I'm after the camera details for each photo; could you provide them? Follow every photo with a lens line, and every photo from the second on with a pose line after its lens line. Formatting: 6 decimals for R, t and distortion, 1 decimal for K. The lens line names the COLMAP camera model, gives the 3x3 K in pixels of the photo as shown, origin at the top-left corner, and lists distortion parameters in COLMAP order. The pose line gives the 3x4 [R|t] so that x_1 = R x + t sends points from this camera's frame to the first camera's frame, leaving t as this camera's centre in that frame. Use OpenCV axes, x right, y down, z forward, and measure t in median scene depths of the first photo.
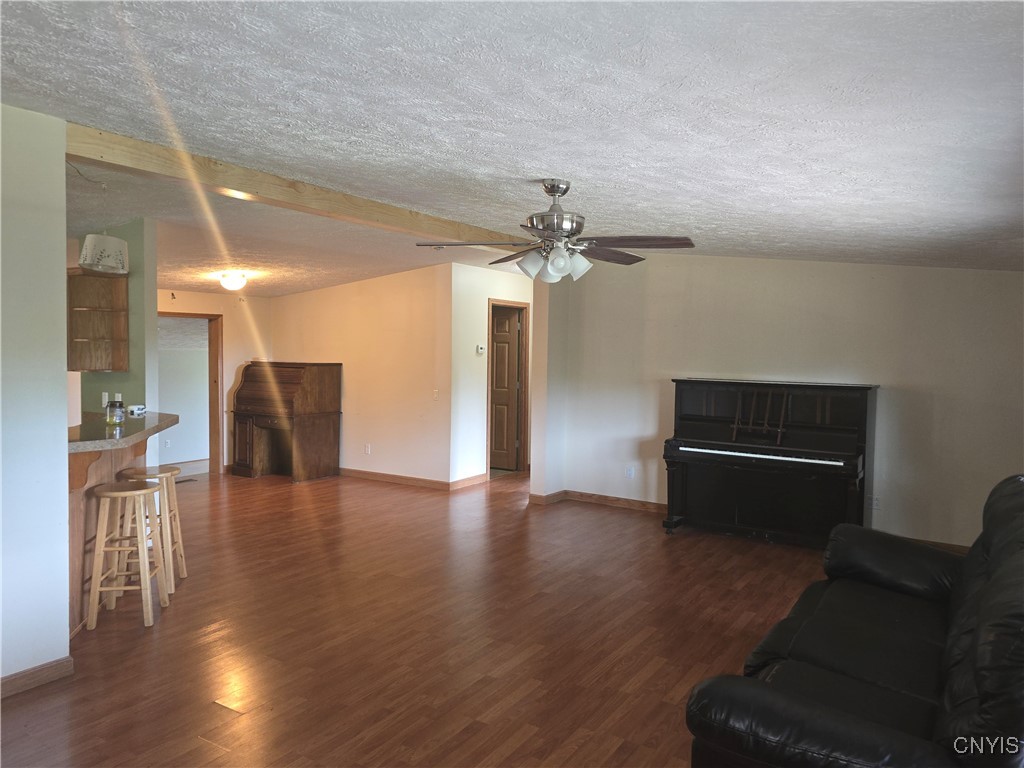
lens RADIAL K [[695.5, 0, 508.5], [0, 695.5, 384.9], [0, 0, 1]] dist [0.099849, 0.000103]
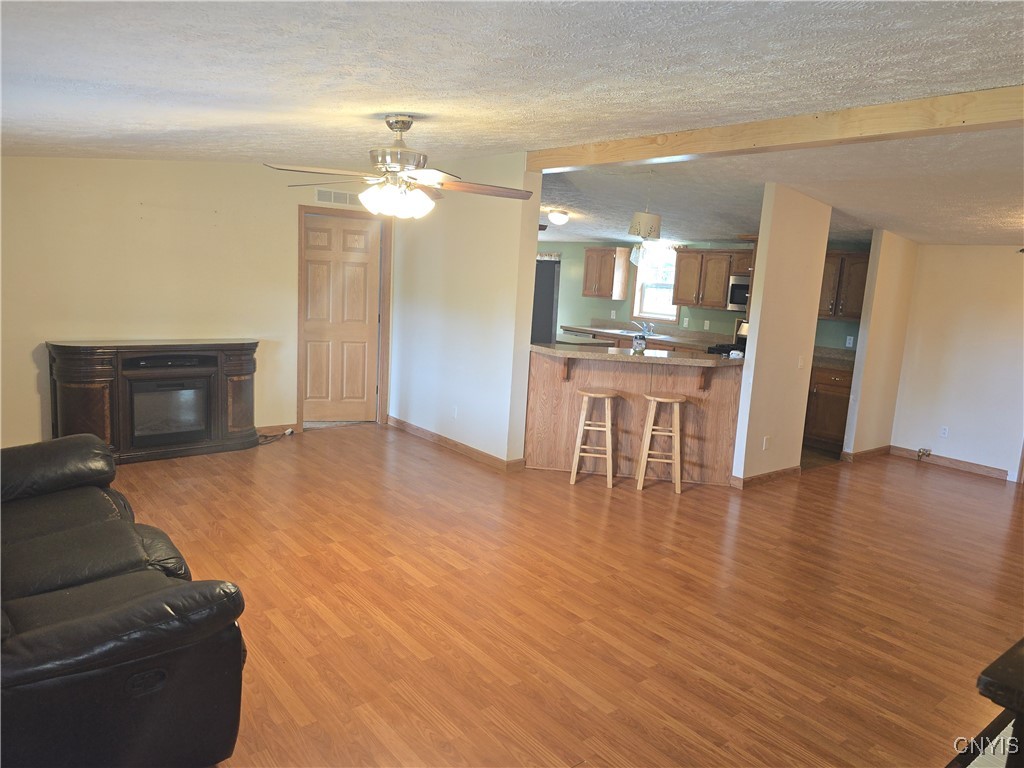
lens RADIAL K [[695.5, 0, 508.4], [0, 695.5, 383.5], [0, 0, 1]] dist [0.099849, 0.000103]
pose [[-0.288148, 0.116478, -0.950476, 0.972310], [-0.108799, 0.982165, 0.153345, -0.074984], [0.951385, 0.147597, -0.270336, 1.408584]]
